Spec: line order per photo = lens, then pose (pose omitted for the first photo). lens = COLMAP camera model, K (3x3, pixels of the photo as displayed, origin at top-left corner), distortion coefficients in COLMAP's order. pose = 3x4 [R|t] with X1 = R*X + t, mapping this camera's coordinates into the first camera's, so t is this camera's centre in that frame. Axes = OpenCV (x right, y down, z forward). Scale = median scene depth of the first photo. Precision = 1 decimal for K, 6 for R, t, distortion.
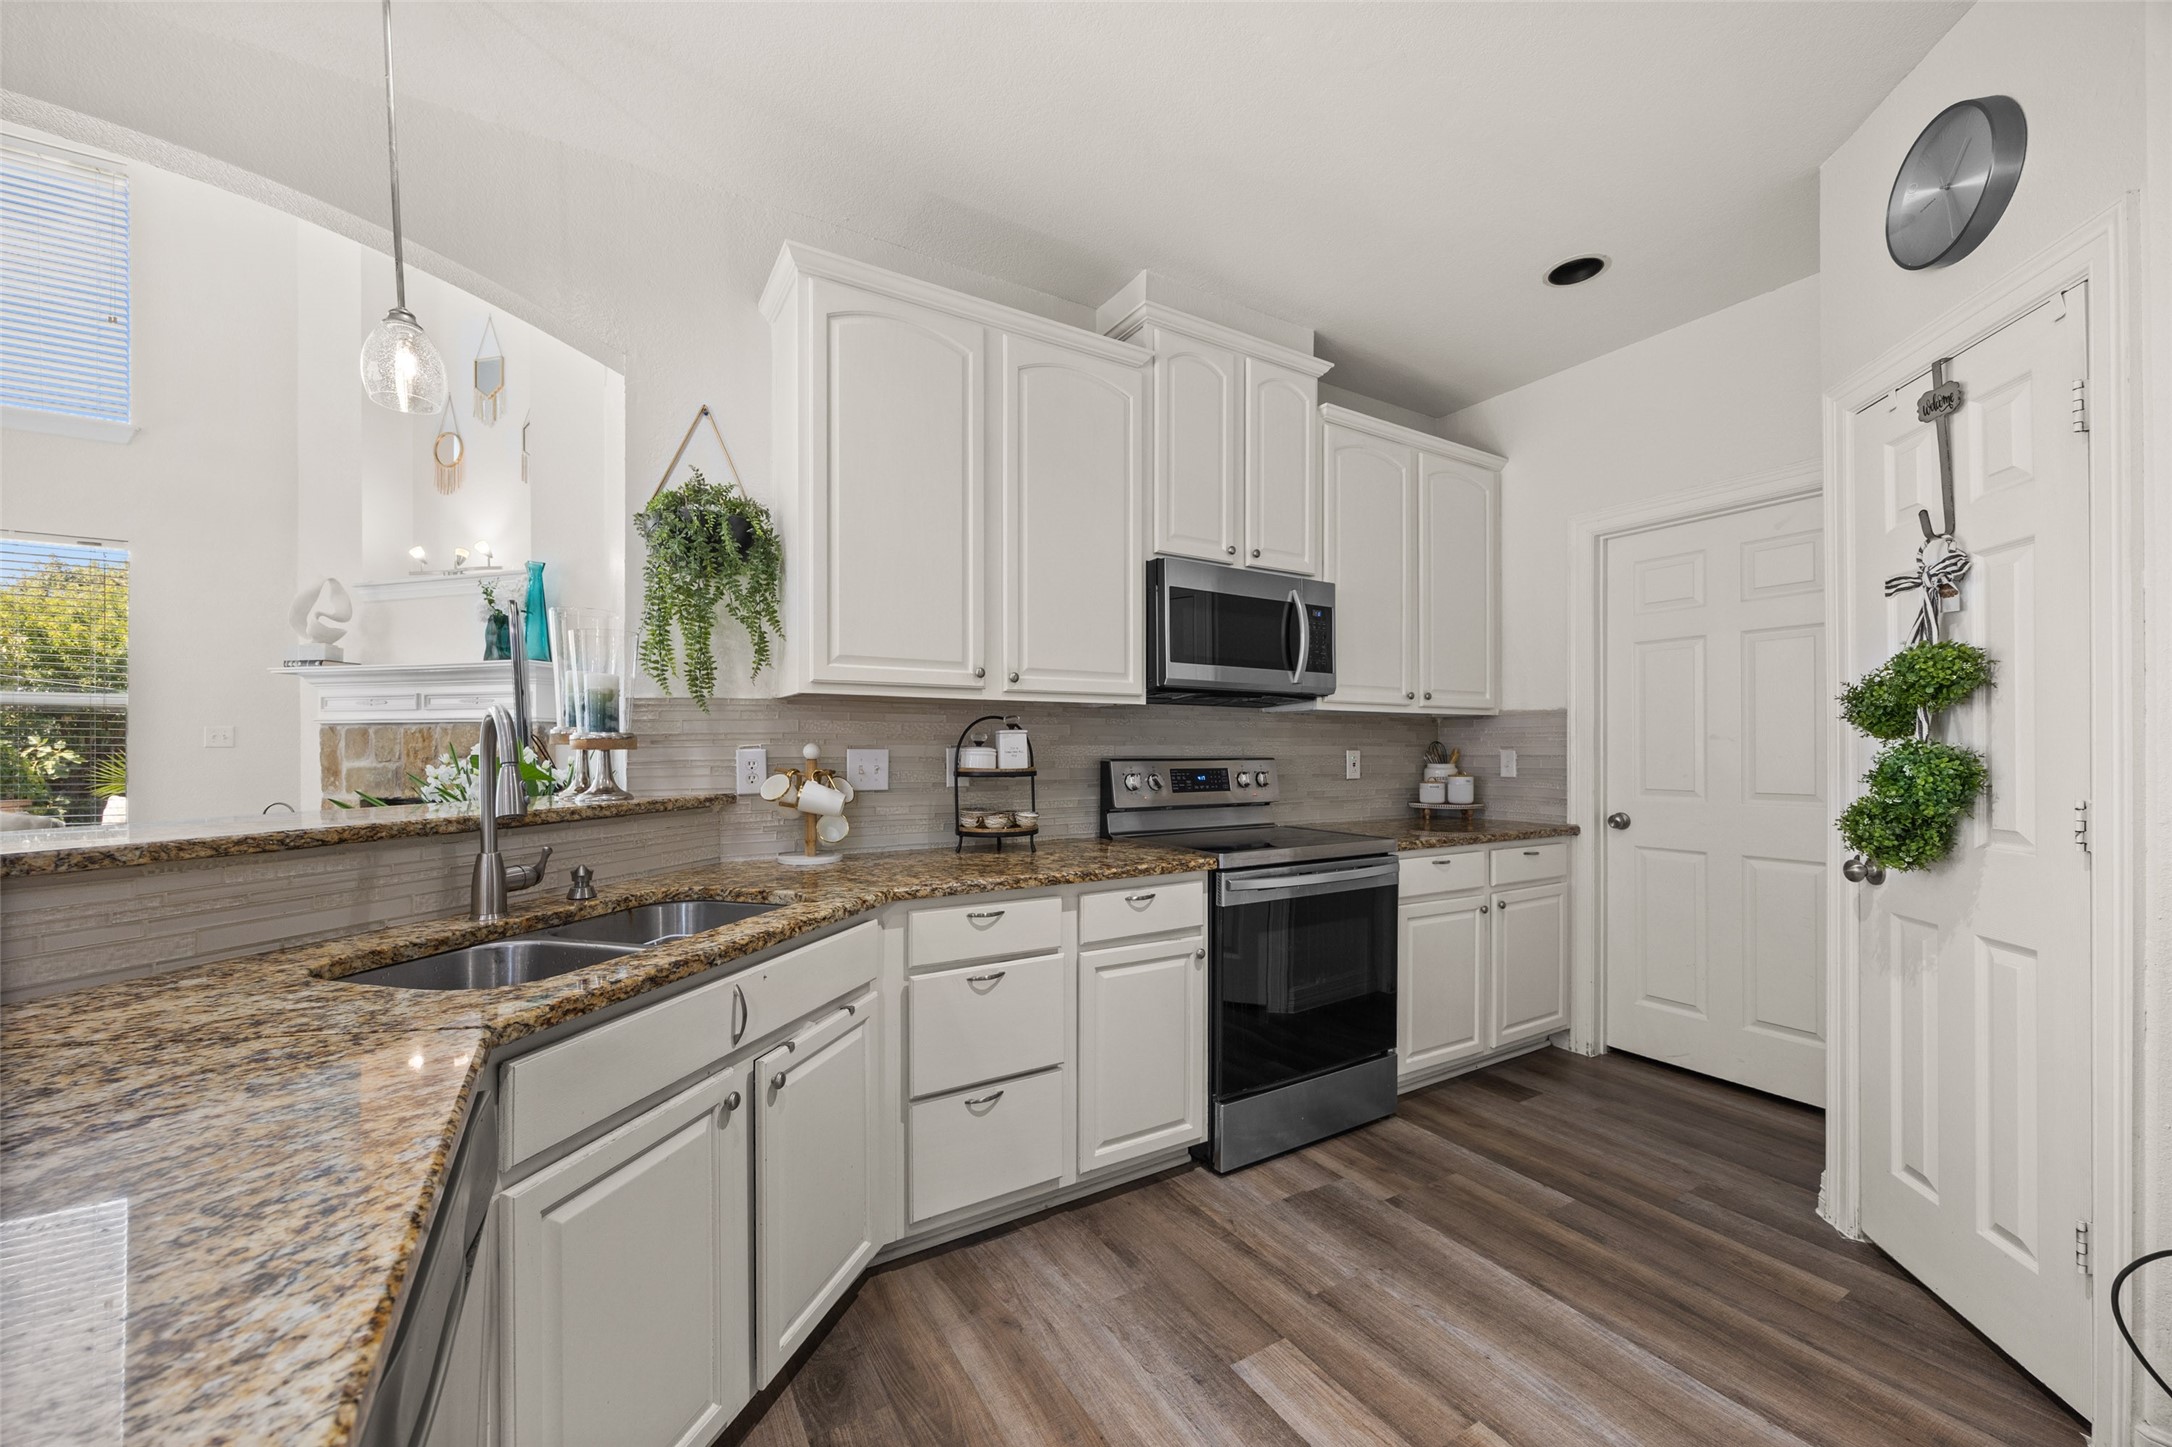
lens RADIAL K [[829.7, 0, 1092.2], [0, 829.7, 737.8], [0, 0, 1]] dist [-0.001055, -0.000097]
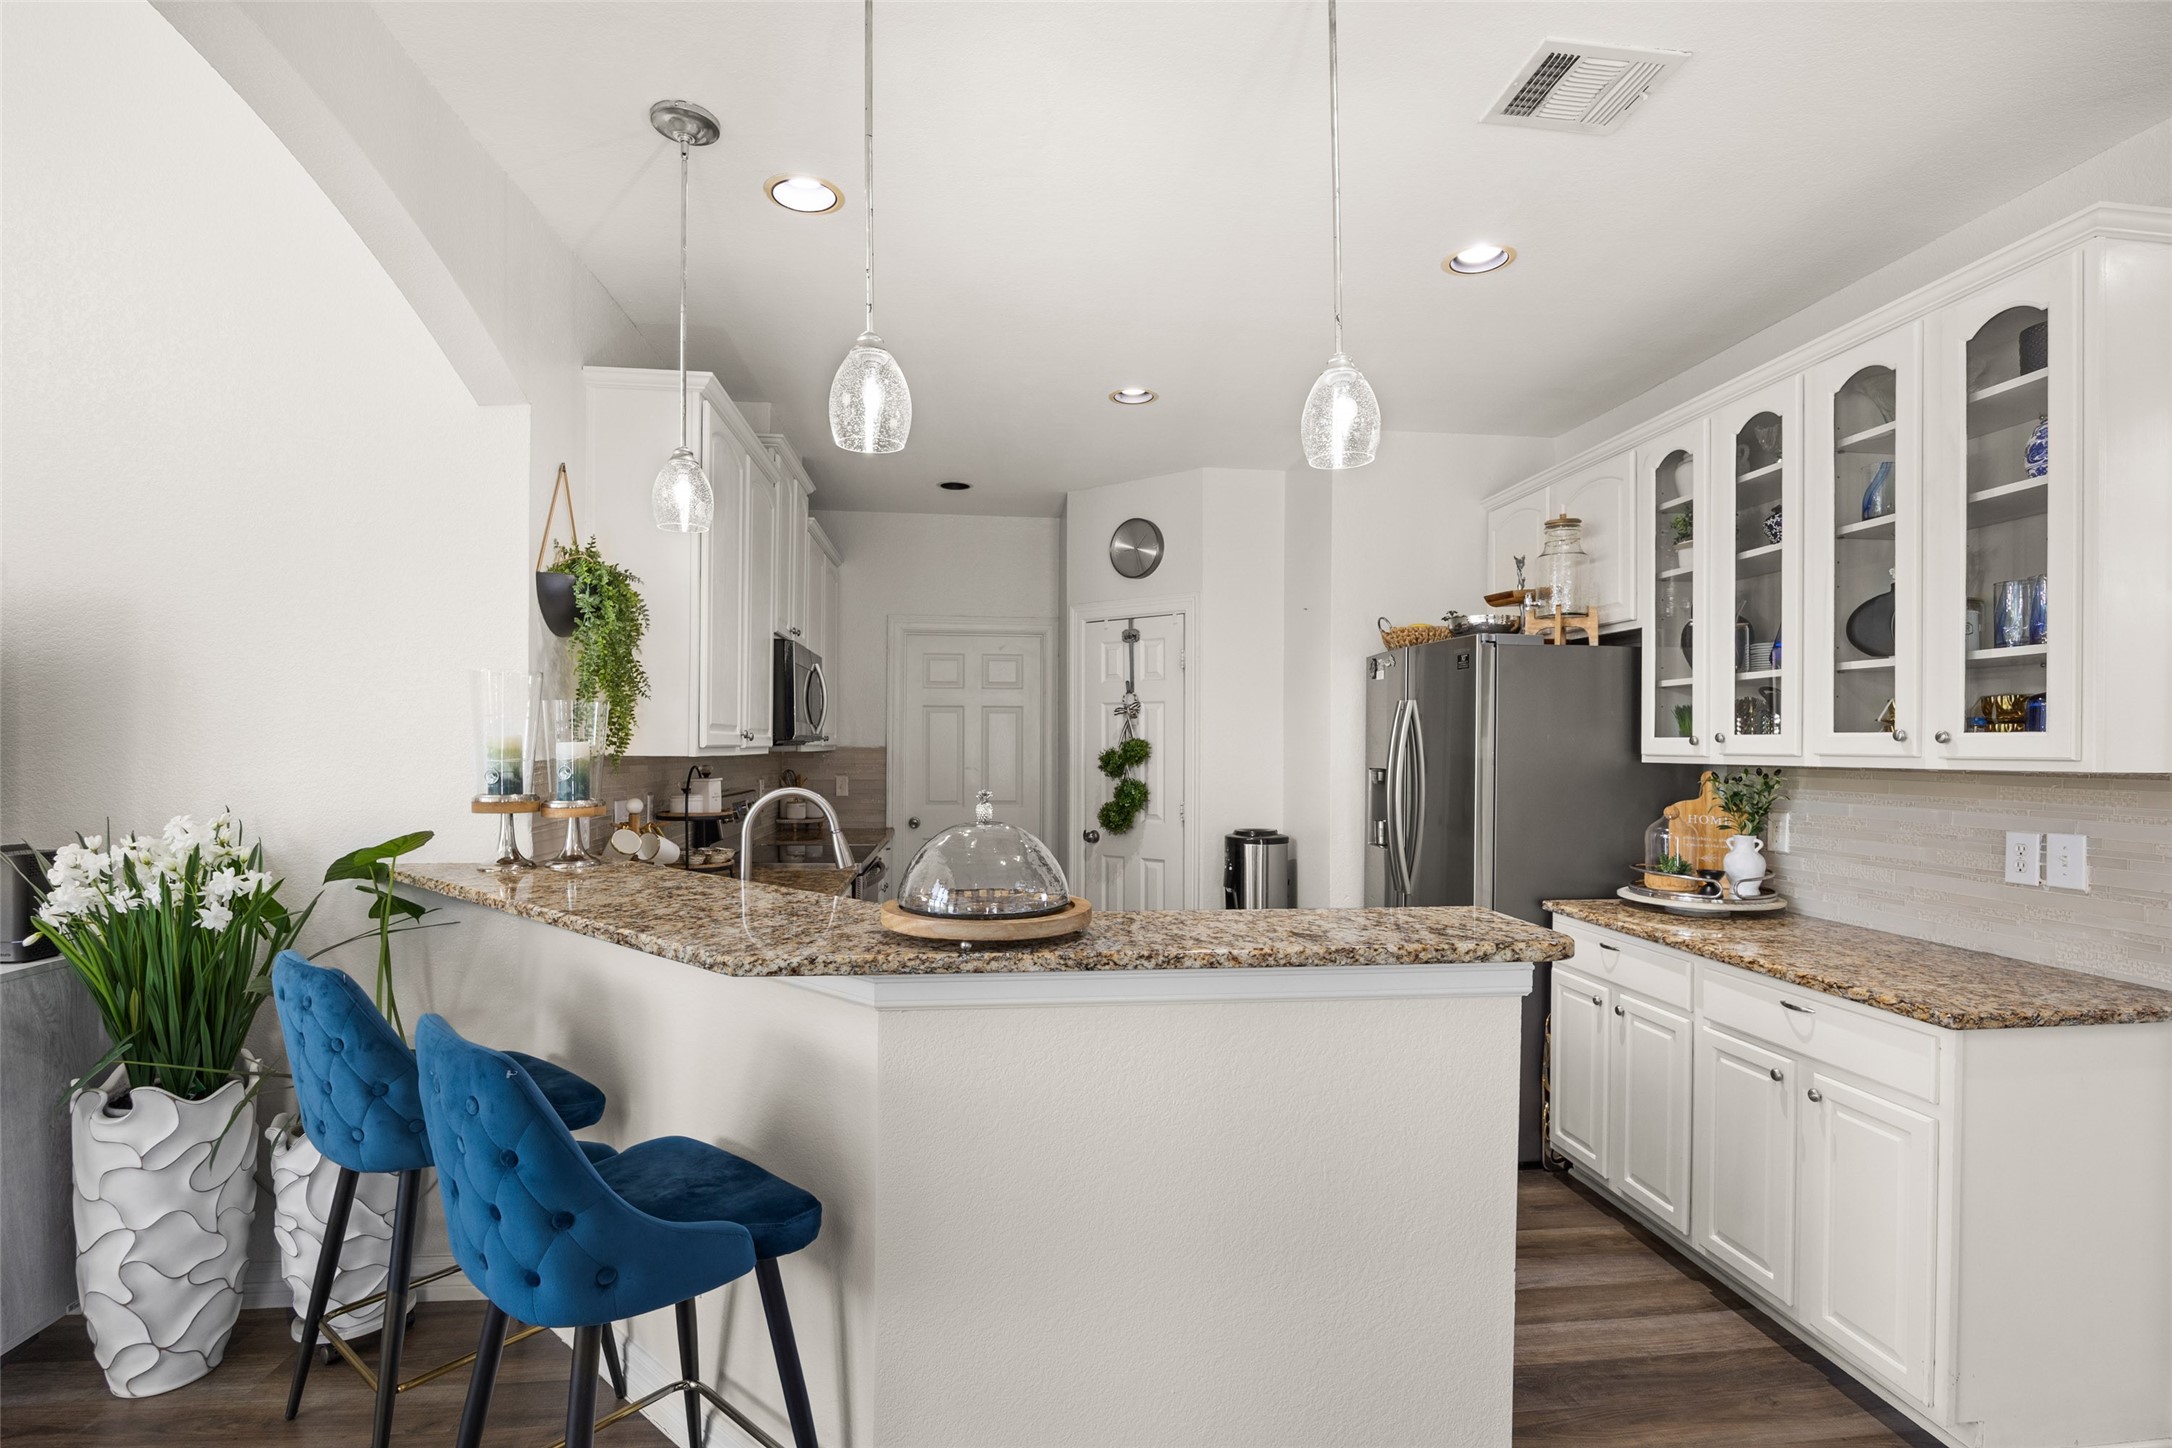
lens RADIAL K [[1043.8, 0, 1093.0], [0, 1043.8, 735.5], [0, 0, 1]] dist [0.001379, 0.000198]
pose [[0.422209, 0.011192, 0.906429, -1.572498], [-0.020342, 0.999789, -0.002870, -0.098352], [-0.906270, -0.017227, 0.422348, -0.152991]]
